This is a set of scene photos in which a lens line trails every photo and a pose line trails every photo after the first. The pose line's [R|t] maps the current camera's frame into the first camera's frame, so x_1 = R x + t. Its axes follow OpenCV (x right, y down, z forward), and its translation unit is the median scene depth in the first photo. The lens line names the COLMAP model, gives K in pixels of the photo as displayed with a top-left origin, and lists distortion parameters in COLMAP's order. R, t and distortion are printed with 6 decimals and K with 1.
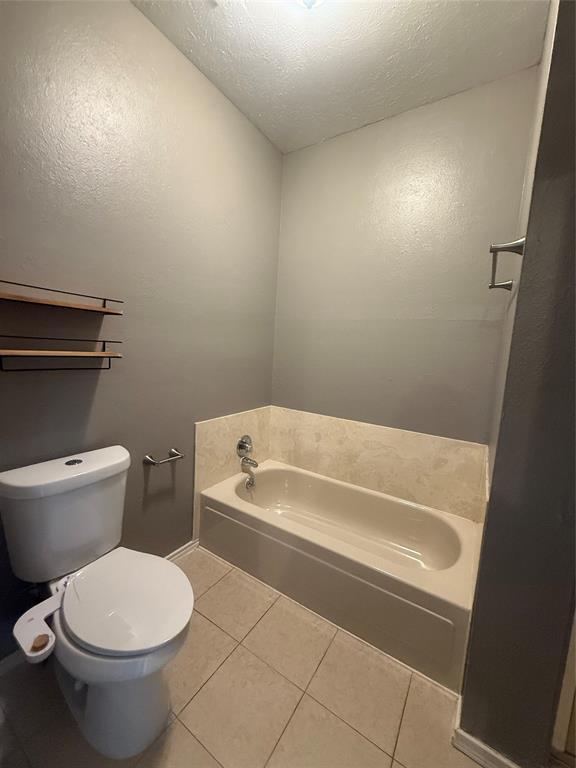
lens RADIAL K [[305.7, 0, 285.0], [0, 305.7, 383.1], [0, 0, 1]] dist [-0.001735, 0.000733]
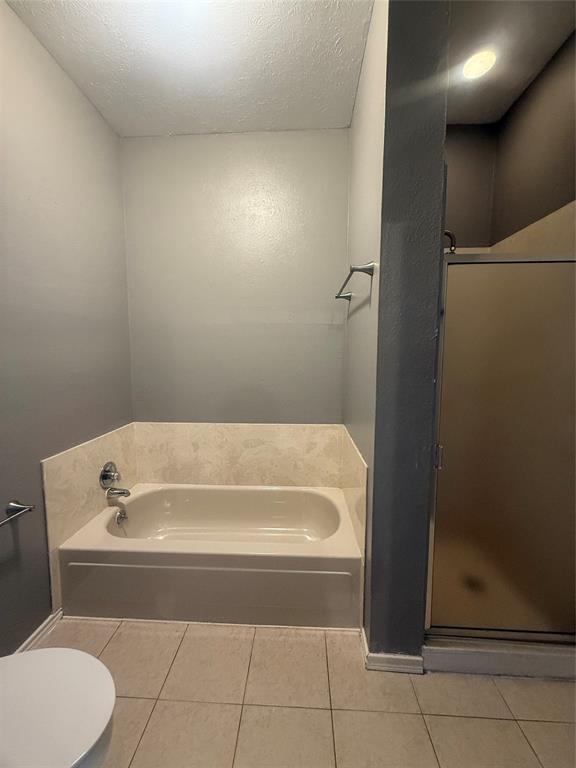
lens RADIAL K [[305.7, 0, 284.9], [0, 305.7, 383.5], [0, 0, 1]] dist [-0.001735, 0.000733]
pose [[0.864466, -0.105086, 0.491585, -0.114186], [0.107812, 0.993908, 0.022876, -0.013218], [-0.490994, 0.033223, 0.870529, 0.026007]]
